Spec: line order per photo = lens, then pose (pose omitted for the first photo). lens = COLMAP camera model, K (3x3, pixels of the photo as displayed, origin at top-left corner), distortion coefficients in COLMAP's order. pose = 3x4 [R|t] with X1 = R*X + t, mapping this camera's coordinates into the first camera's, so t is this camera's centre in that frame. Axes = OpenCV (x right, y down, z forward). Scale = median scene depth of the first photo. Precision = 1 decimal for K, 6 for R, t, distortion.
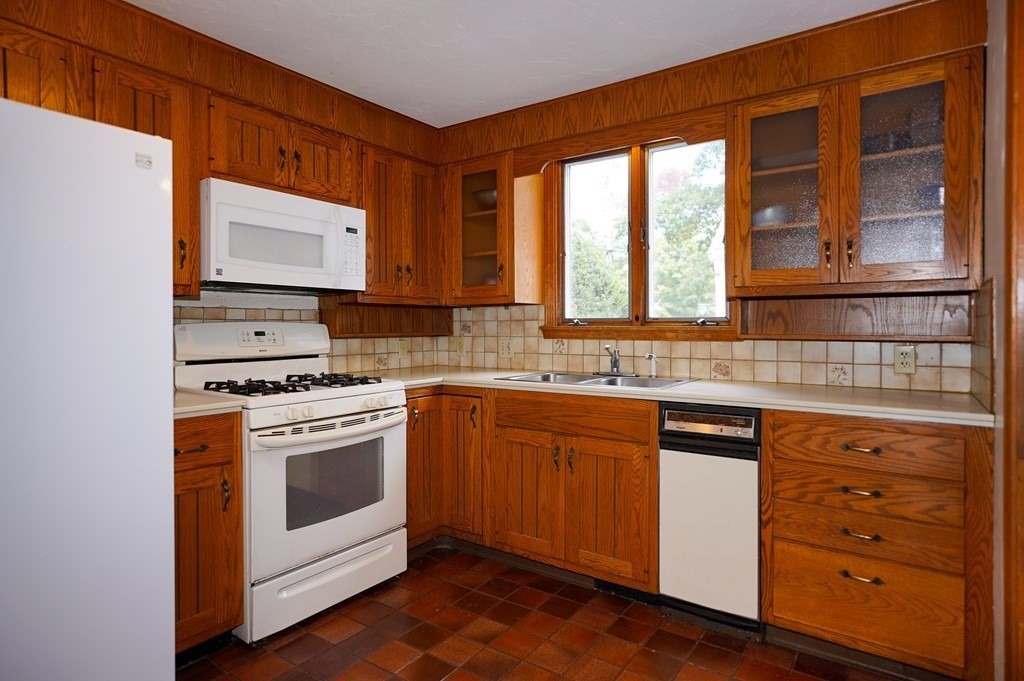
lens RADIAL K [[576.8, 0, 508.9], [0, 576.8, 333.9], [0, 0, 1]] dist [-0.006709, 0.012061]
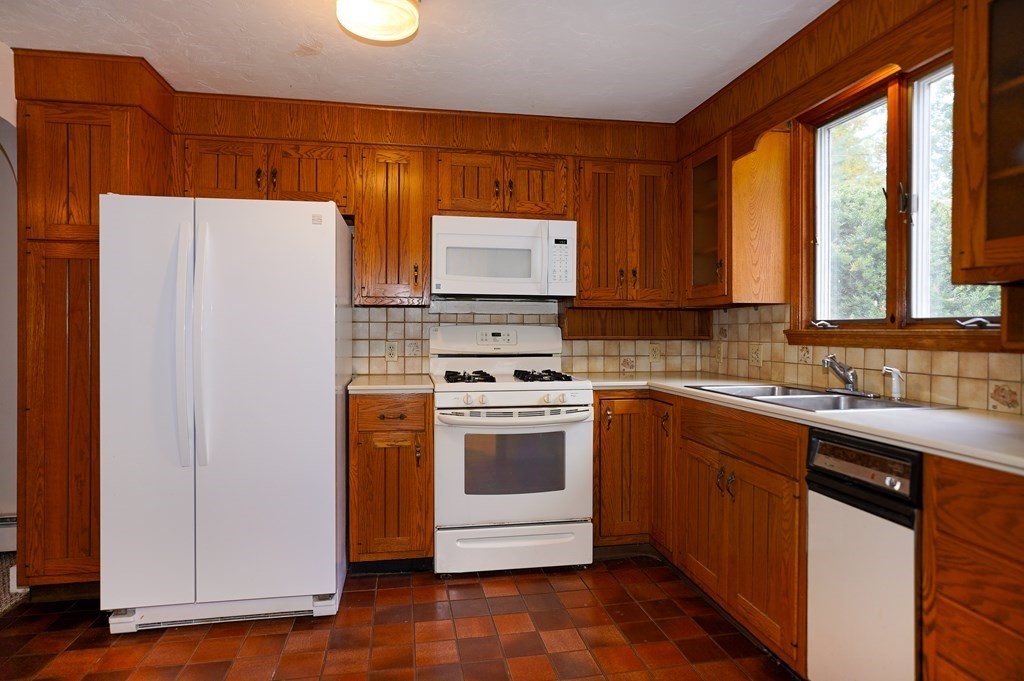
lens RADIAL K [[576.8, 0, 503.6], [0, 576.8, 338.5], [0, 0, 1]] dist [-0.006709, 0.012061]
pose [[0.707846, 0.013502, -0.706238, 0.449833], [-0.015263, 0.999876, 0.003818, 0.002982], [0.706202, 0.008077, 0.707964, 0.152937]]
